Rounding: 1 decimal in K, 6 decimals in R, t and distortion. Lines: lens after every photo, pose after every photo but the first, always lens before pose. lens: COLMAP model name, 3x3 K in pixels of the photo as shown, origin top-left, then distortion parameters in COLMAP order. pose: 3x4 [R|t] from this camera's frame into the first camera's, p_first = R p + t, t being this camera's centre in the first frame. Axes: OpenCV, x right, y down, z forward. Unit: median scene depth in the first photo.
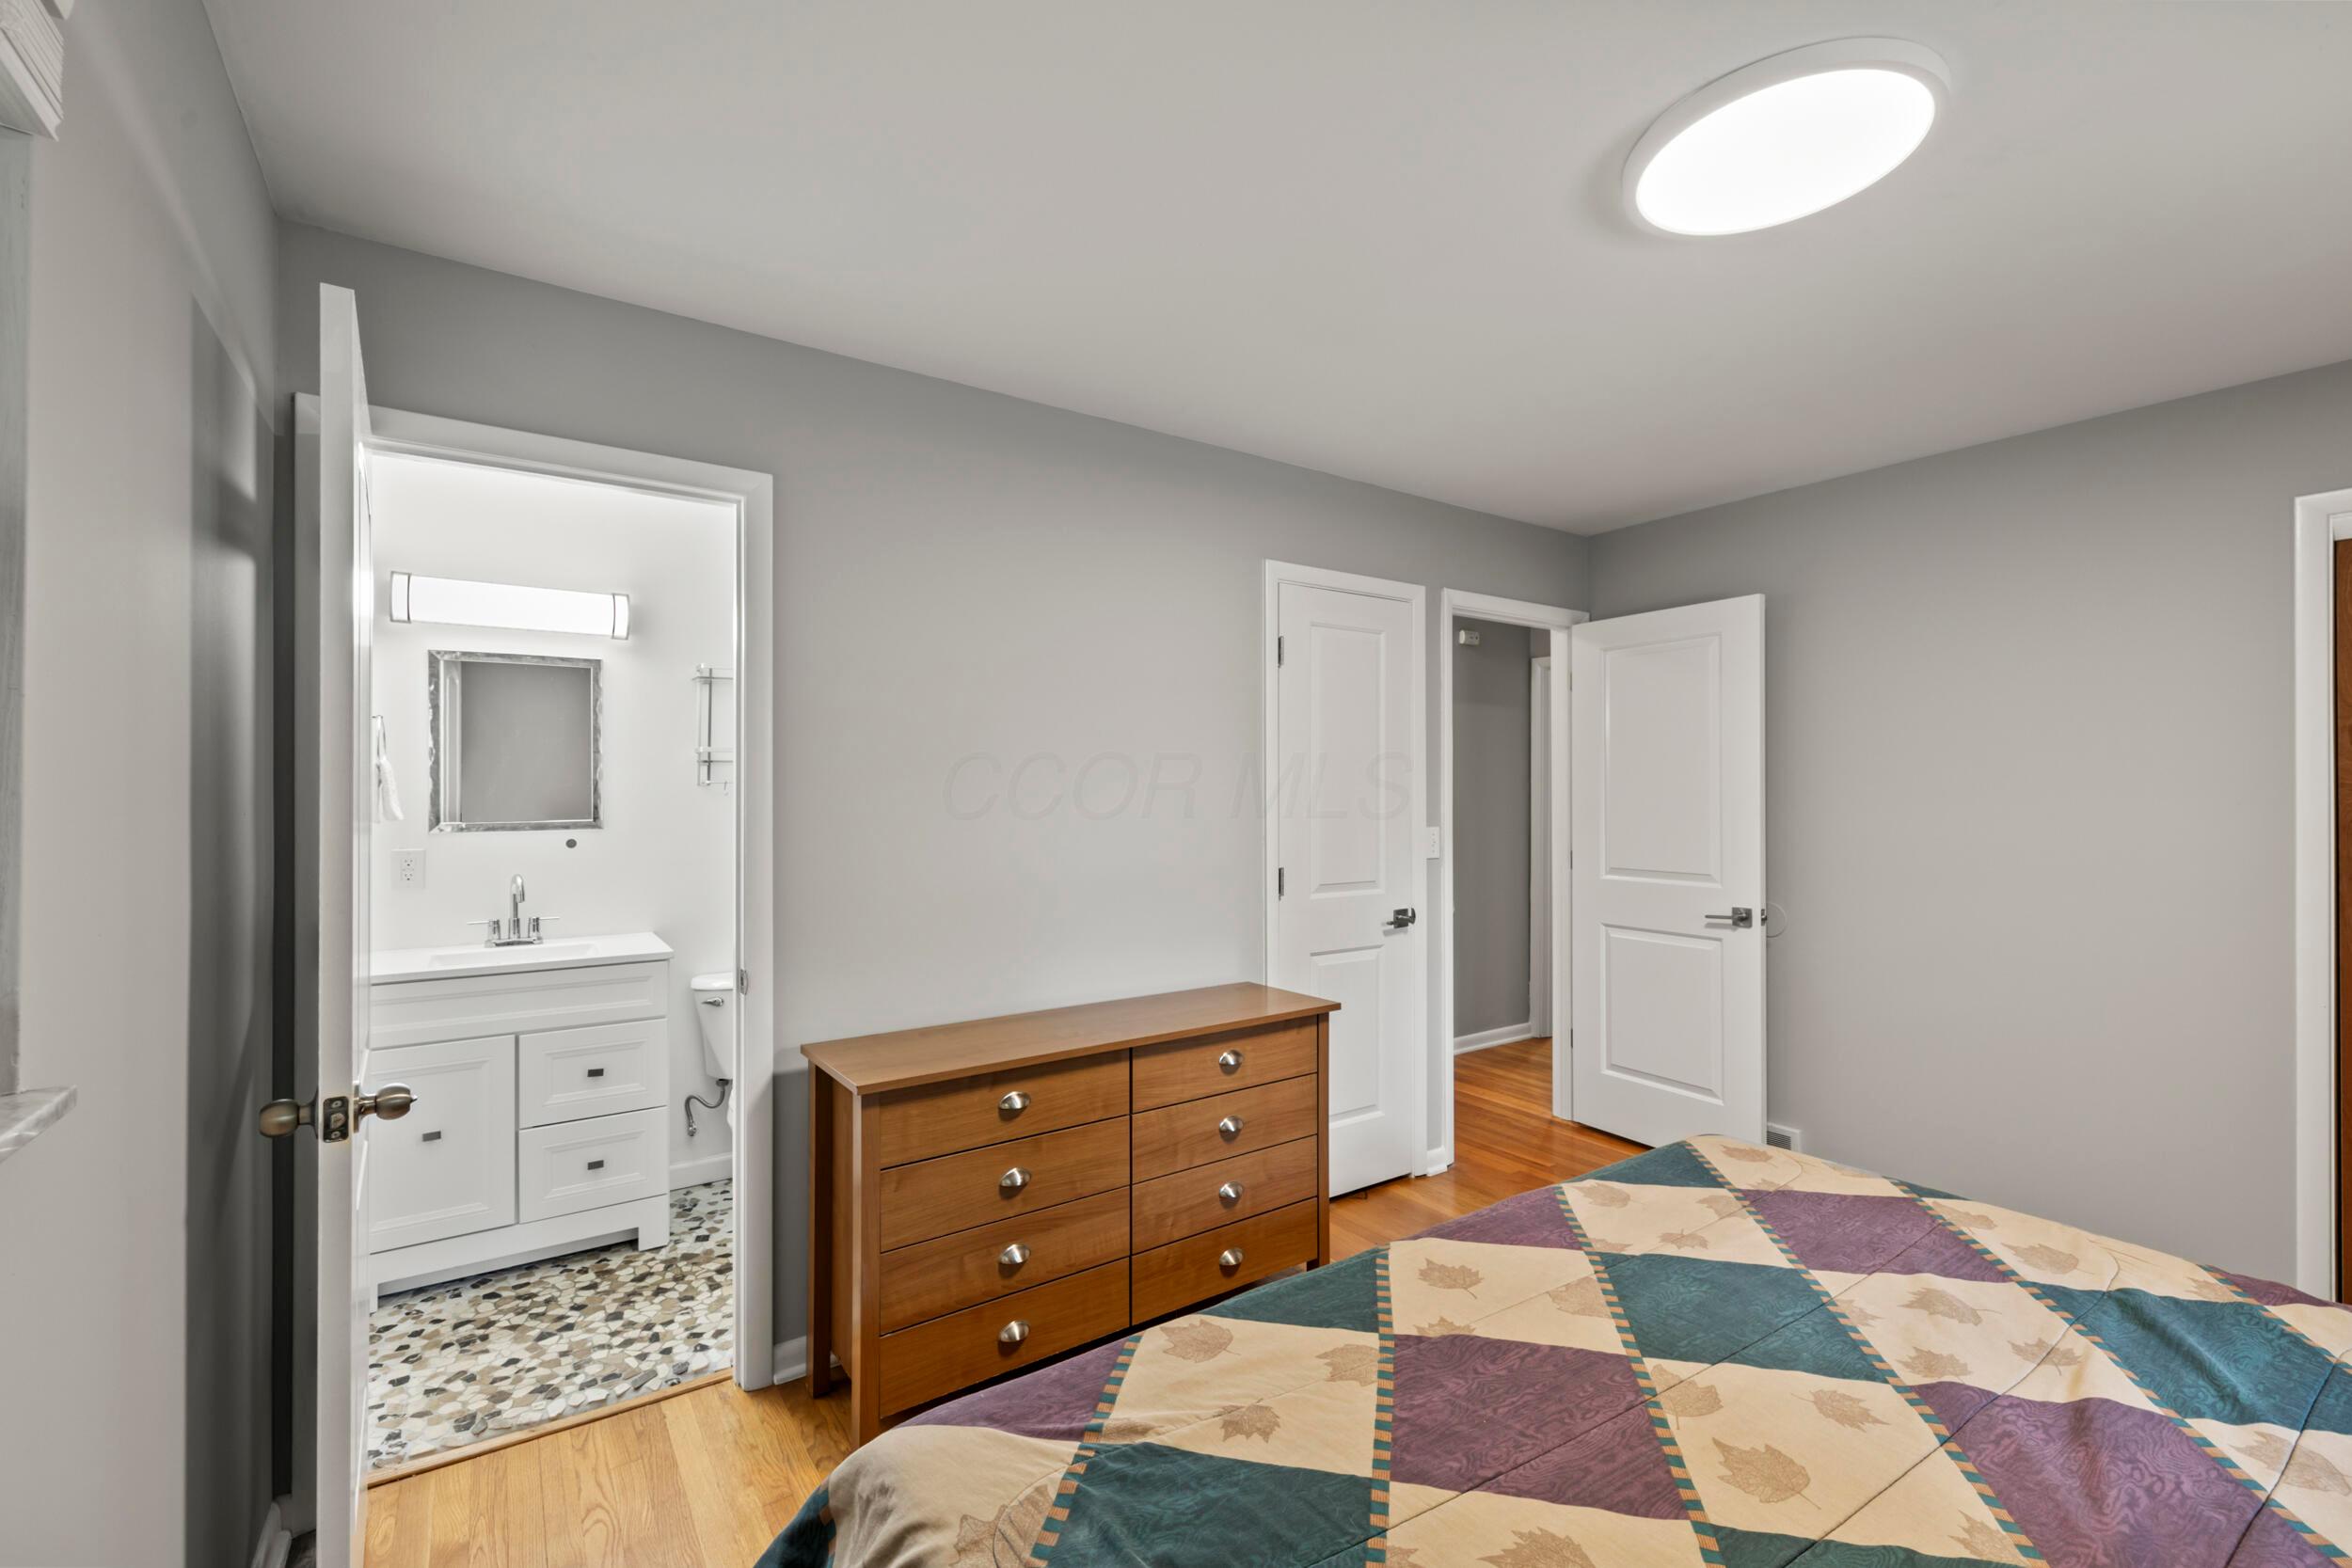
lens RADIAL K [[1020.3, 0, 1162.5], [0, 1020.3, 788.2], [0, 0, 1]] dist [-0.001106, 0.000856]
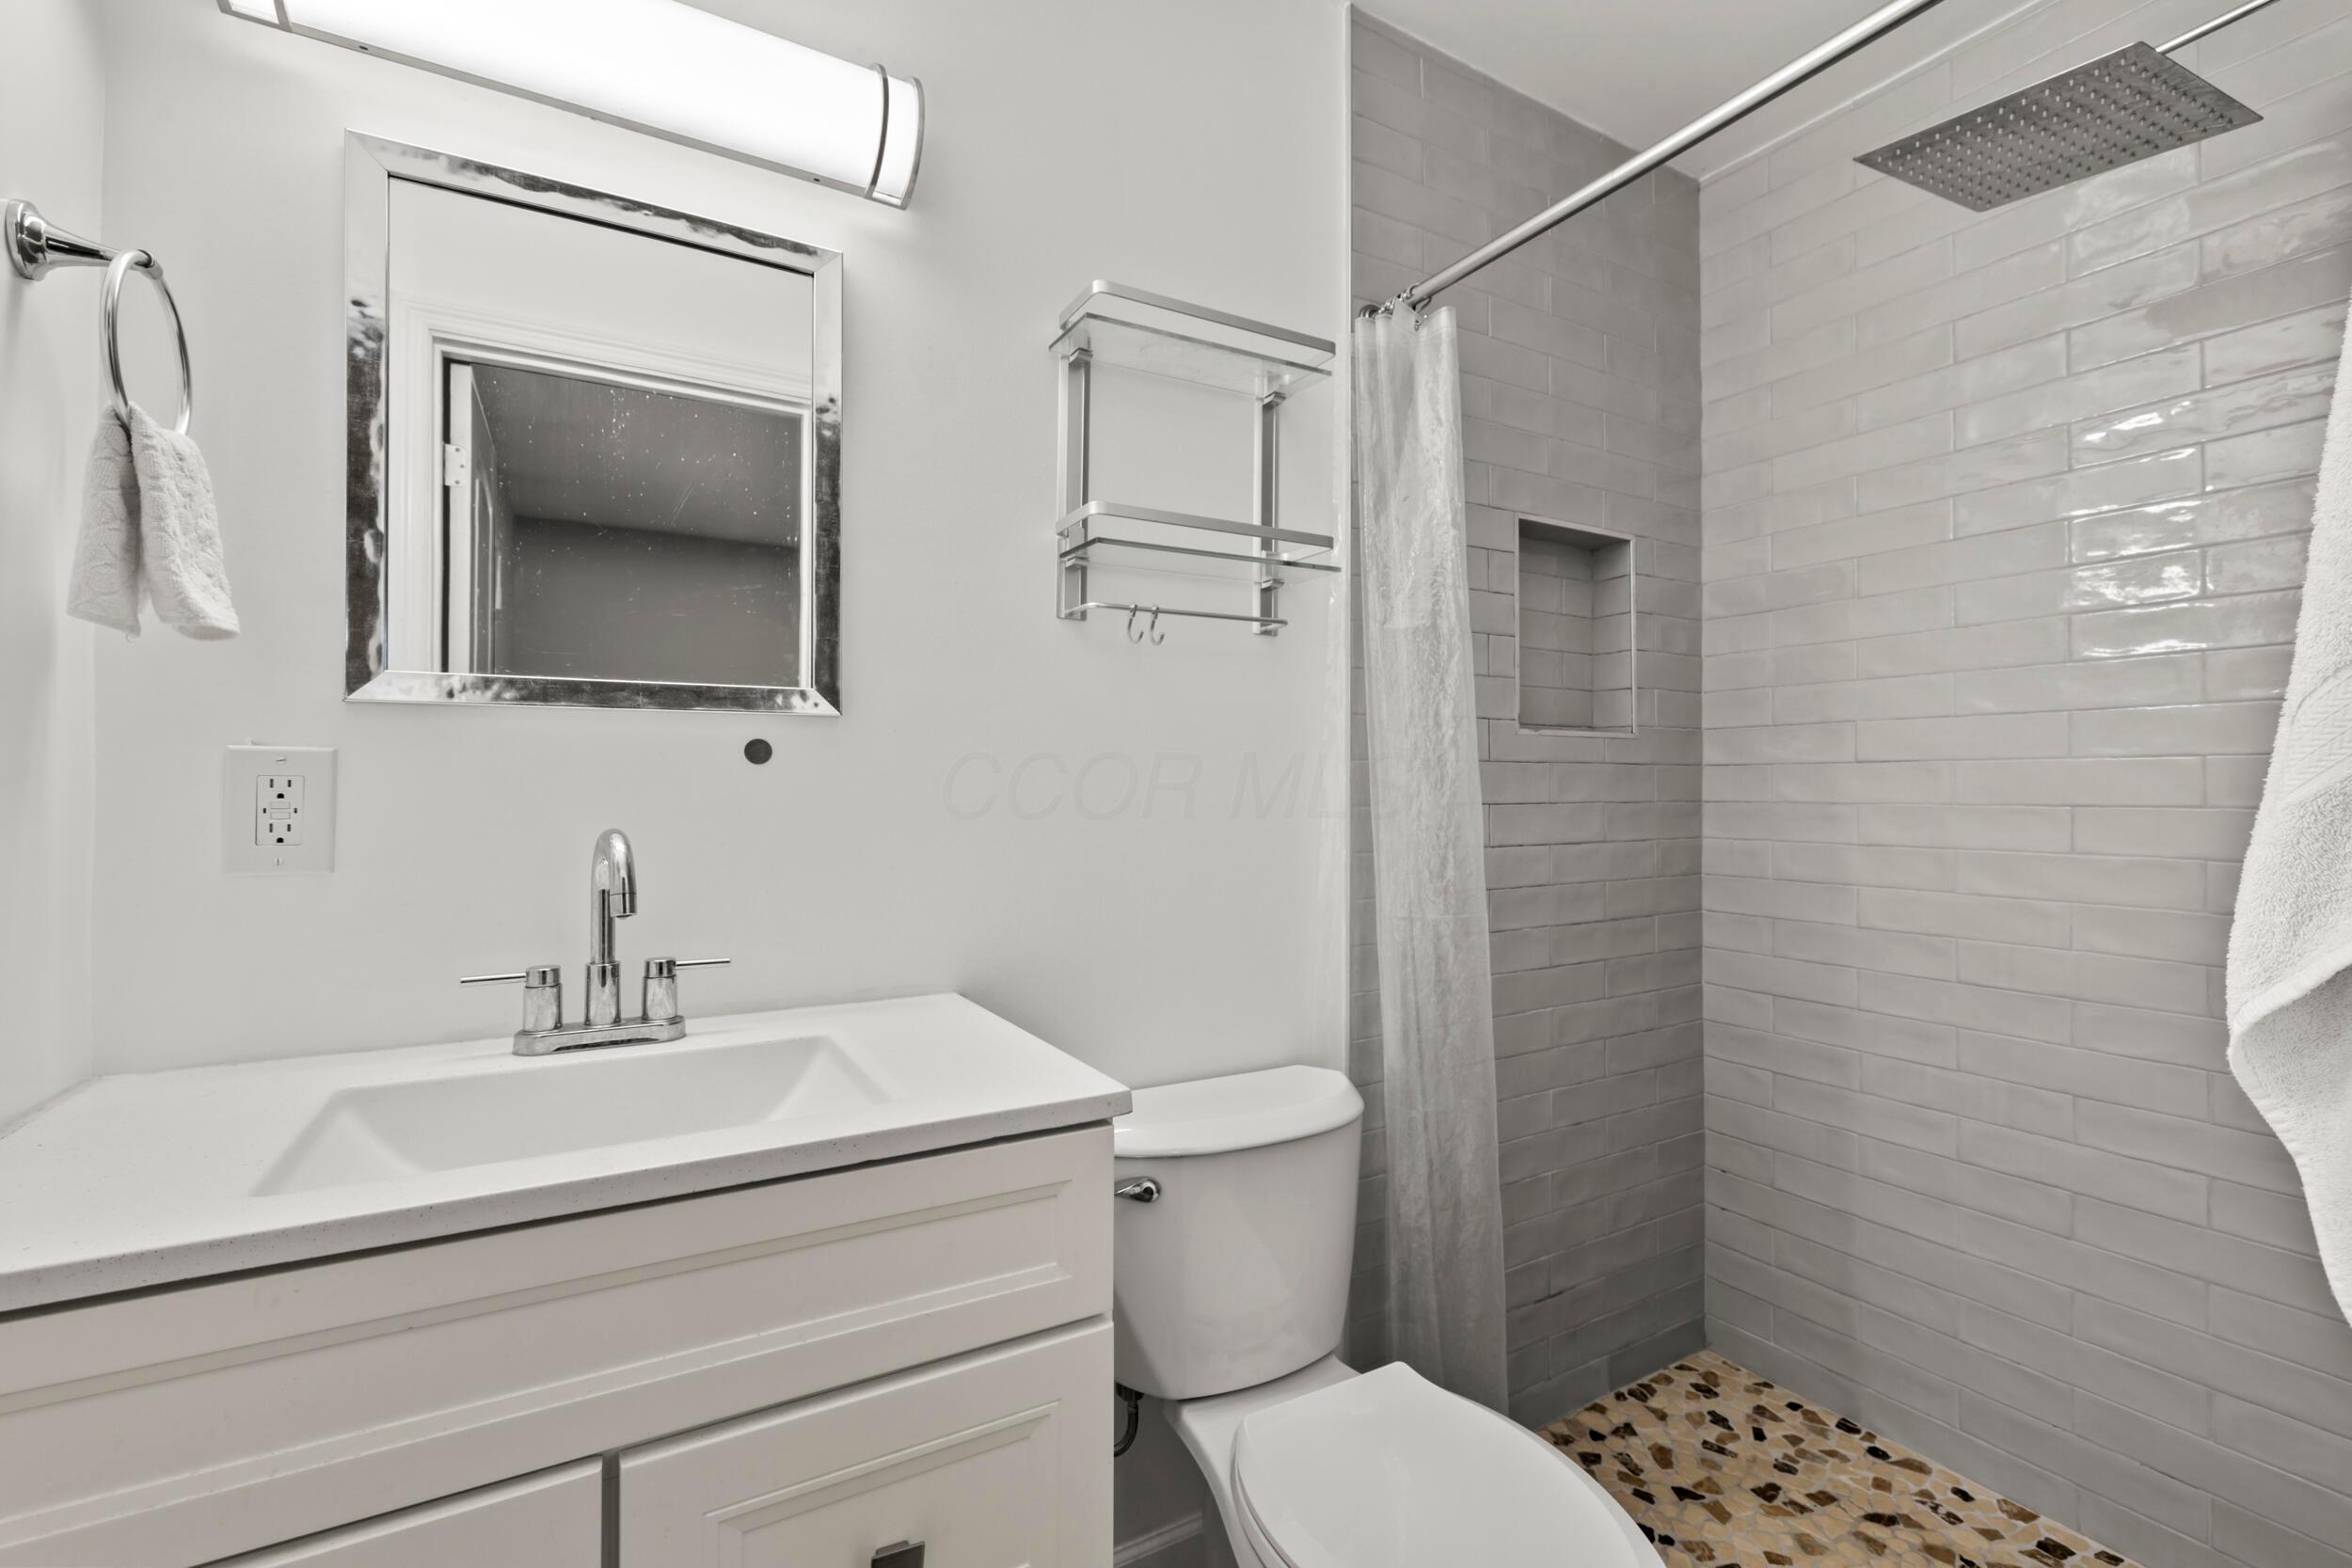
lens RADIAL K [[1020.3, 0, 1189.2], [0, 1020.3, 779.4], [0, 0, 1]] dist [-0.001106, 0.000856]
pose [[0.999347, 0.006484, -0.035546, -0.435138], [-0.006713, 0.999957, -0.006324, 0.068780], [0.035503, 0.006558, 0.999348, 0.677605]]
